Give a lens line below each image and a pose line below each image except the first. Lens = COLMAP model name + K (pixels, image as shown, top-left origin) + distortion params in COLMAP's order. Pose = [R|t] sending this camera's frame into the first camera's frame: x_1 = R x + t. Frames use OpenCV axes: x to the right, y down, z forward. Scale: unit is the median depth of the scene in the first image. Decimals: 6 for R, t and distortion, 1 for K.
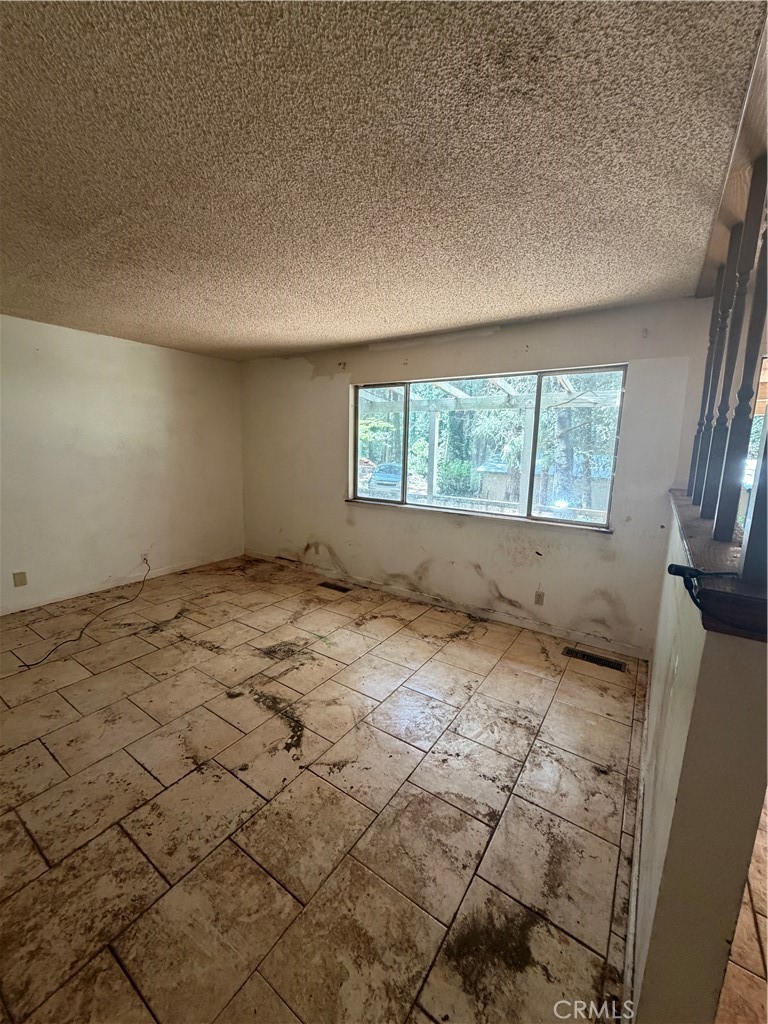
lens RADIAL K [[406.4, 0, 384.2], [0, 406.4, 508.8], [0, 0, 1]] dist [-0.000814, -0.000062]
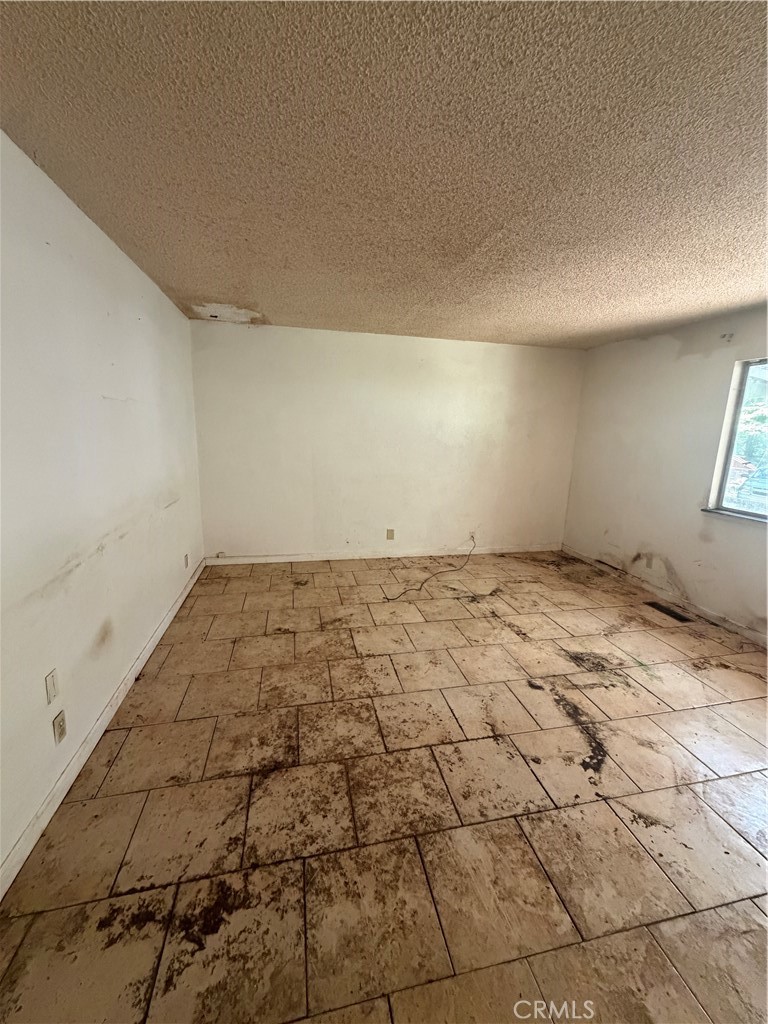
lens RADIAL K [[406.4, 0, 384.2], [0, 406.4, 508.8], [0, 0, 1]] dist [-0.000814, -0.000062]
pose [[0.725777, 0.136214, -0.674309, -0.016893], [-0.122505, 0.990125, 0.068155, -0.000259], [0.676934, 0.033141, 0.735297, -0.008468]]
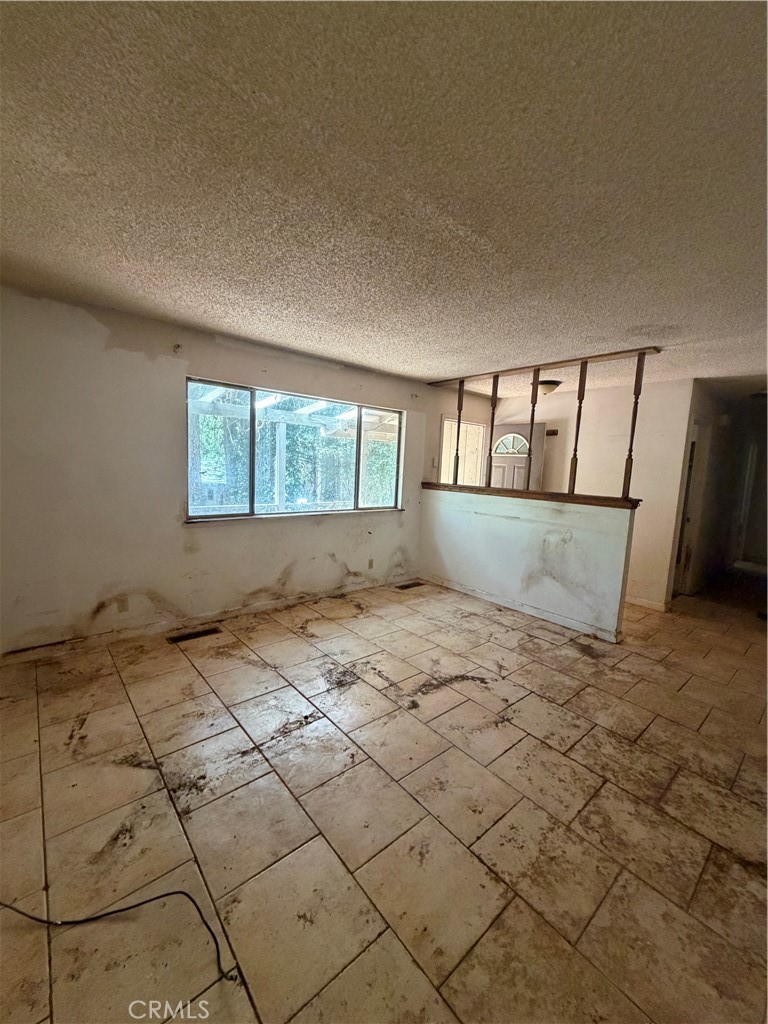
lens RADIAL K [[407.4, 0, 384.7], [0, 407.4, 508.2], [0, 0, 1]] dist [-0.001405, 0.000100]
pose [[0.259853, -0.115566, 0.958708, -1.090419], [0.114274, 0.989517, 0.088307, -0.107359], [-0.958863, 0.086609, 0.270335, 0.623911]]
